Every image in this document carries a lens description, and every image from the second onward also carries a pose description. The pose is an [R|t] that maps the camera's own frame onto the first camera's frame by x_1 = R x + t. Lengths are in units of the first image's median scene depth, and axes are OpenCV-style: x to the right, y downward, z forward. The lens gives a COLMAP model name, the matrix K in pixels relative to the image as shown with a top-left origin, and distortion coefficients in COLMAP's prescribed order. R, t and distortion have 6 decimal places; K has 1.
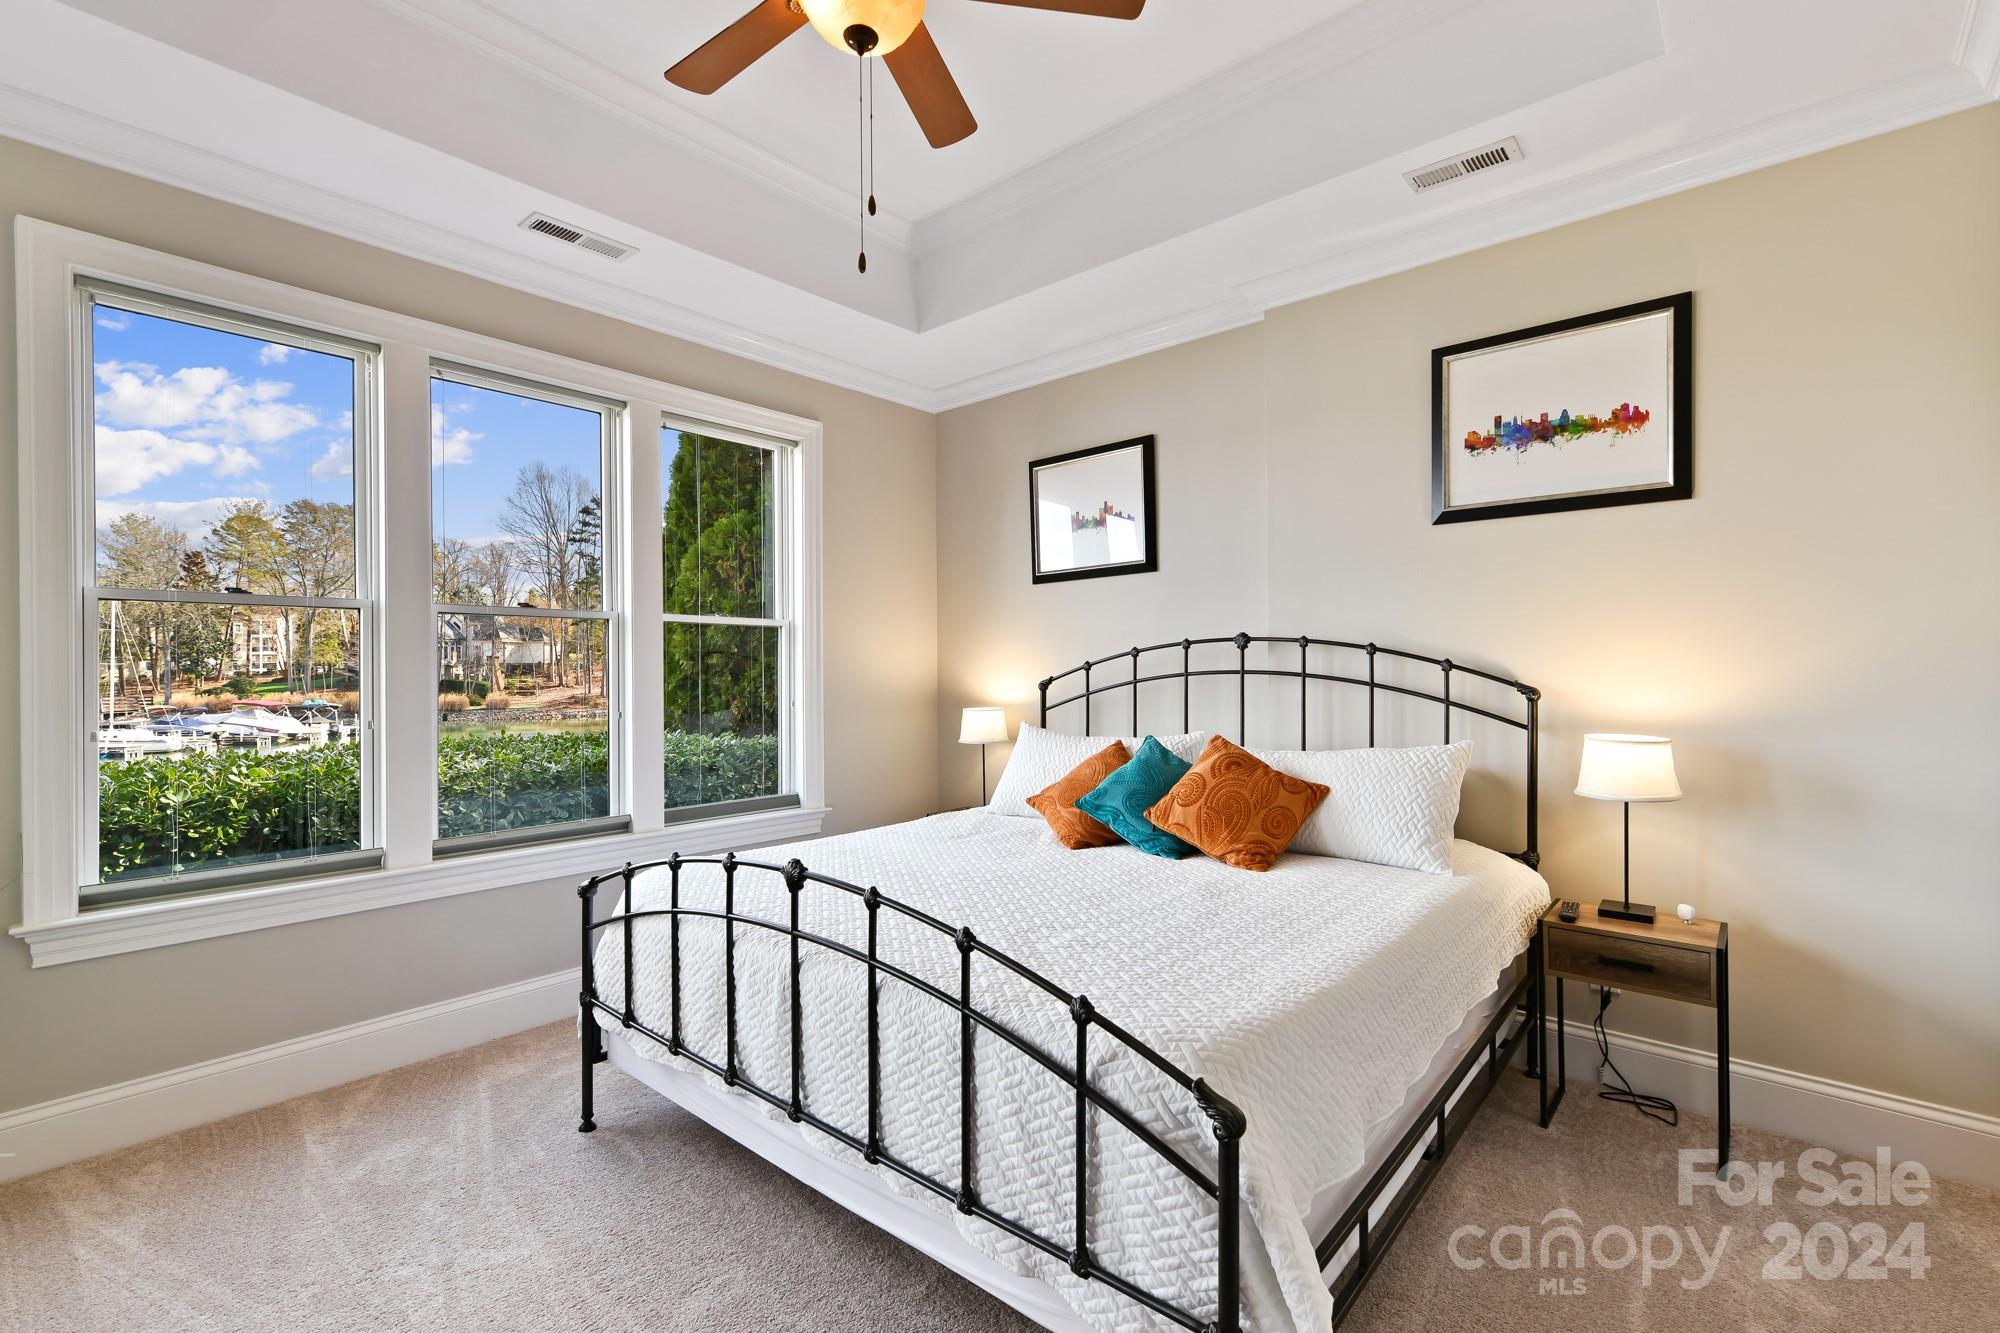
lens RADIAL K [[877.0, 0, 1007.8], [0, 877.0, 665.8], [0, 0, 1]] dist [0.000705, 0.000050]
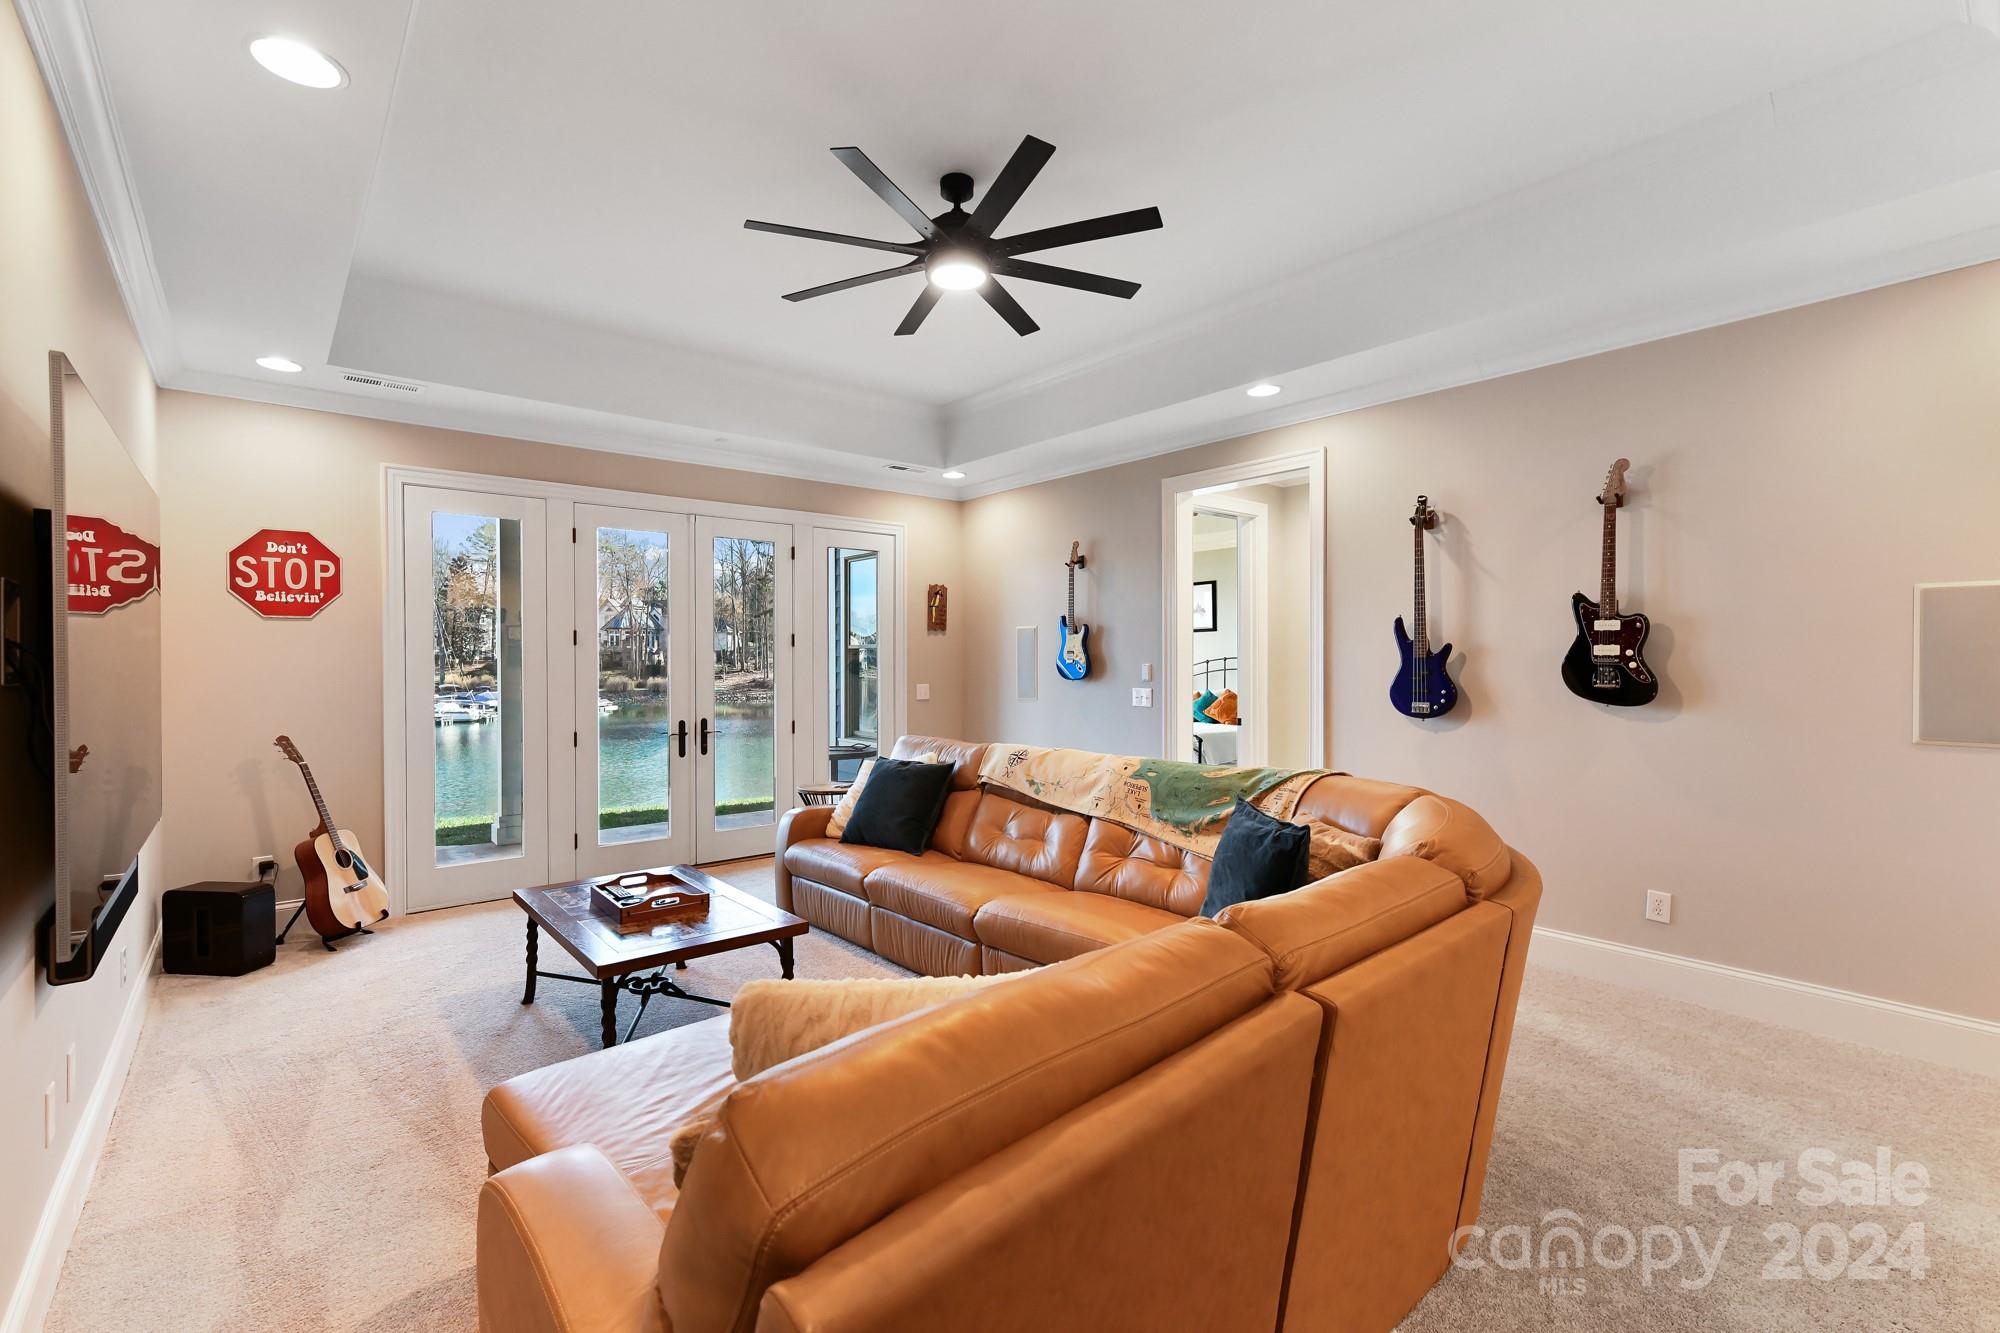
lens RADIAL K [[877.0, 0, 1007.8], [0, 877.0, 665.8], [0, 0, 1]] dist [0.000705, 0.000050]
pose [[0.988327, 0.007116, -0.152179, -0.003512], [-0.005059, 0.999891, 0.013899, -0.002358], [0.152261, -0.012967, 0.988255, -0.116268]]
